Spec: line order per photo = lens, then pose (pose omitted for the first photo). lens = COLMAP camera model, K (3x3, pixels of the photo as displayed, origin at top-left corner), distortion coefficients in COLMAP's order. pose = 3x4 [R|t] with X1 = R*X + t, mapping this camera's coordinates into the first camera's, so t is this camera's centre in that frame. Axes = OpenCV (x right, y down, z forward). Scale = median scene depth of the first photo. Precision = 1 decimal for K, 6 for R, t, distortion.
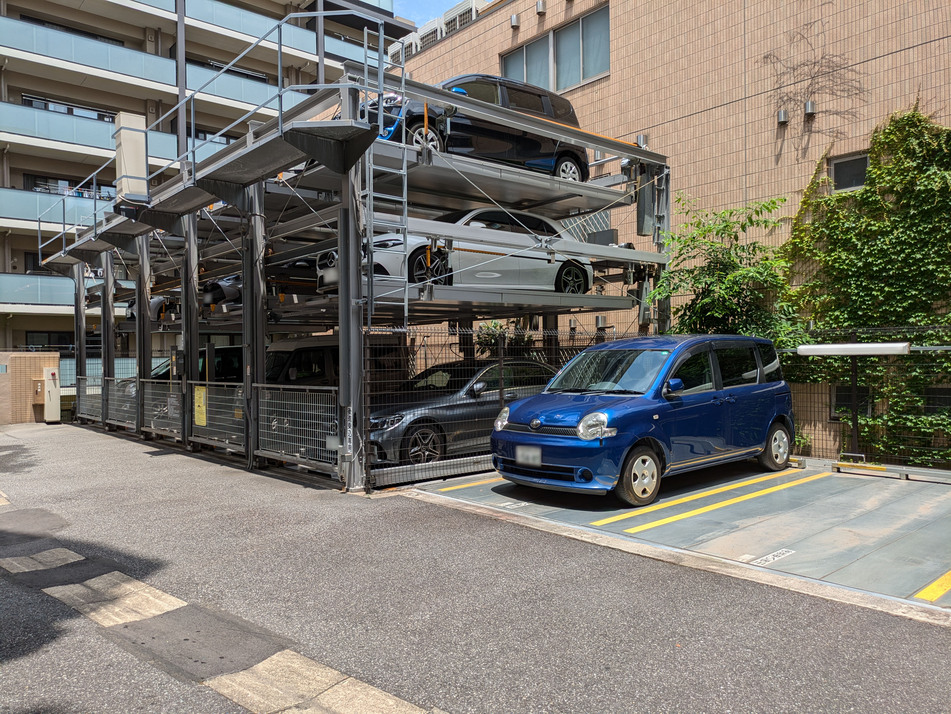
lens RADIAL K [[701.6, 0, 475.5], [0, 701.6, 357.0], [0, 0, 1]] dist [0.075454, -0.091949]
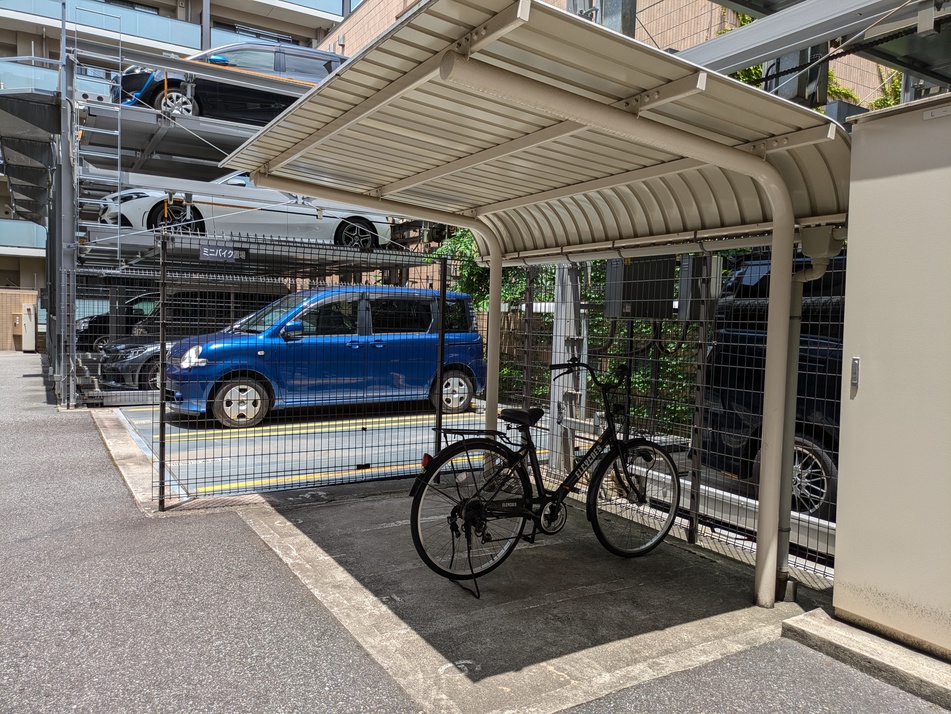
lens RADIAL K [[701.6, 0, 475.5], [0, 701.6, 357.0], [0, 0, 1]] dist [0.075454, -0.091949]
pose [[0.986959, 0.049587, -0.153144, 0.602747], [-0.041190, 0.997494, 0.057521, 0.008637], [0.155612, -0.050463, 0.986528, -0.061730]]
